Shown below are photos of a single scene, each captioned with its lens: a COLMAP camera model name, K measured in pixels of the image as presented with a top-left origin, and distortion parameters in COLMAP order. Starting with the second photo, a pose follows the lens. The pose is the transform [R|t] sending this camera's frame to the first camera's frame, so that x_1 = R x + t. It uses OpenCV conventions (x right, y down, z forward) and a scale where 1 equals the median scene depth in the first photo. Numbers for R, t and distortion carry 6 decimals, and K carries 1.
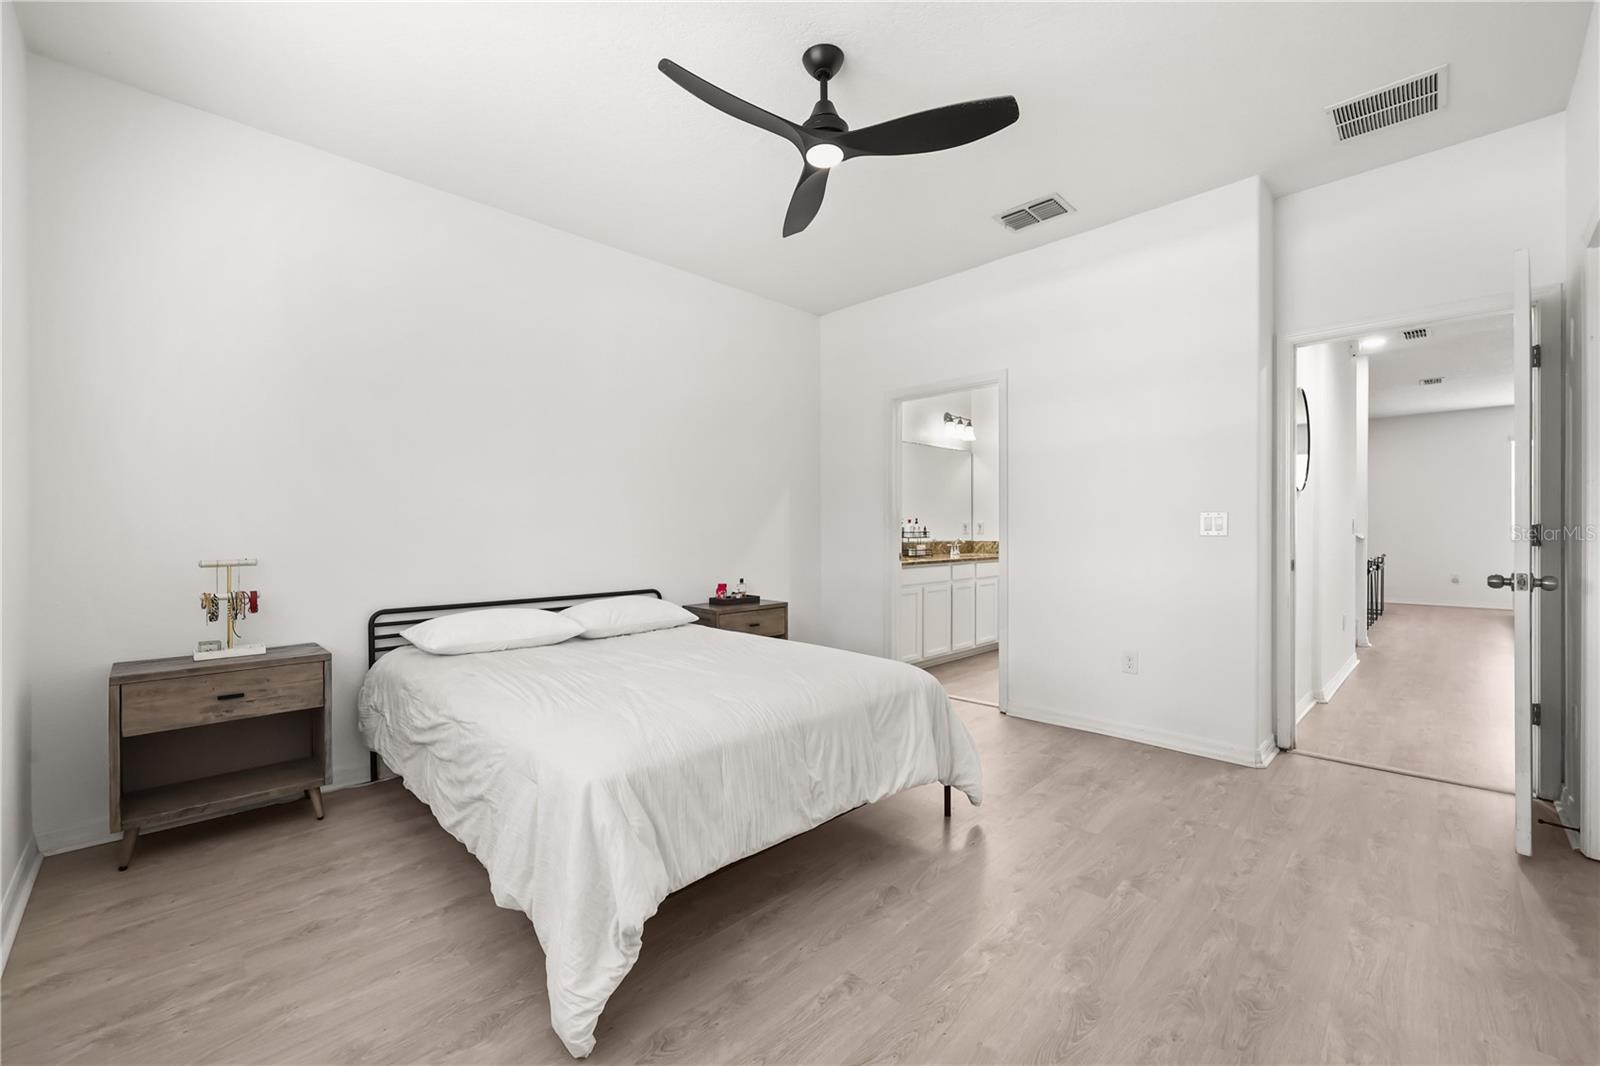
lens RADIAL K [[659.2, 0, 795.6], [0, 659.2, 535.1], [0, 0, 1]] dist [0.000303, 0.000001]
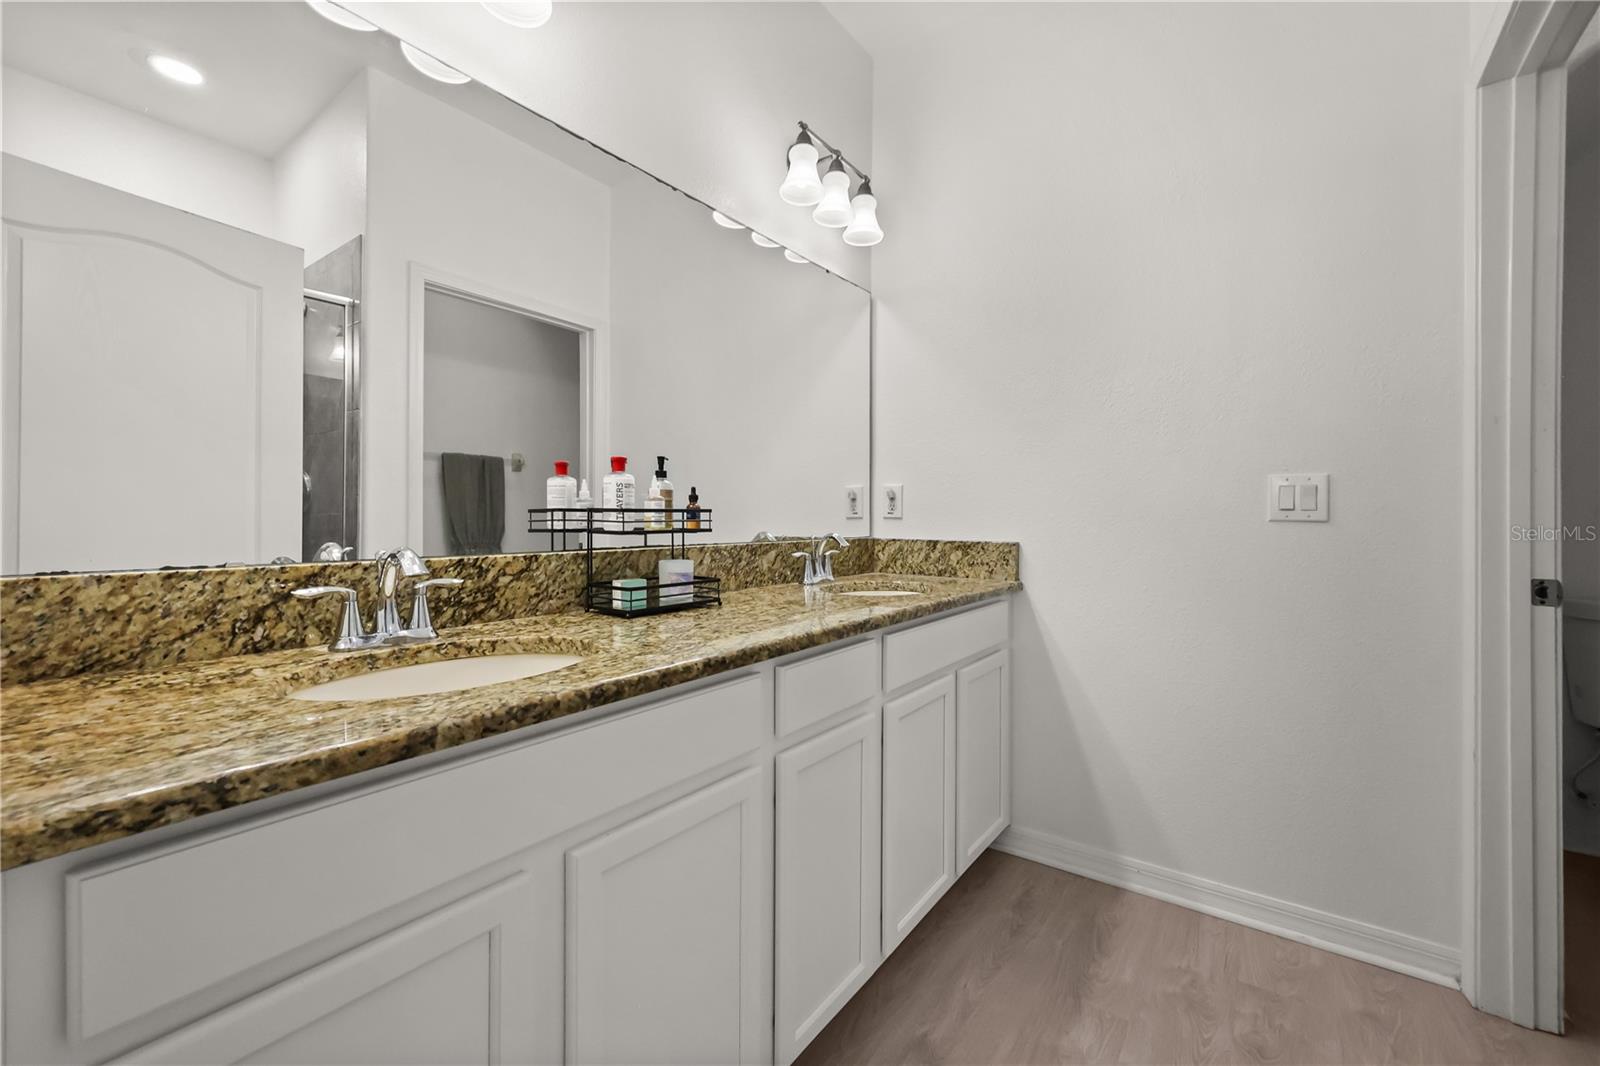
lens RADIAL K [[659.2, 0, 802.6], [0, 659.2, 522.3], [0, 0, 1]] dist [0.000303, 0.000001]
pose [[0.987090, 0.003608, 0.160129, 0.180483], [-0.004213, 0.999985, 0.003437, -0.000769], [-0.160114, -0.004068, 0.987090, 0.676400]]
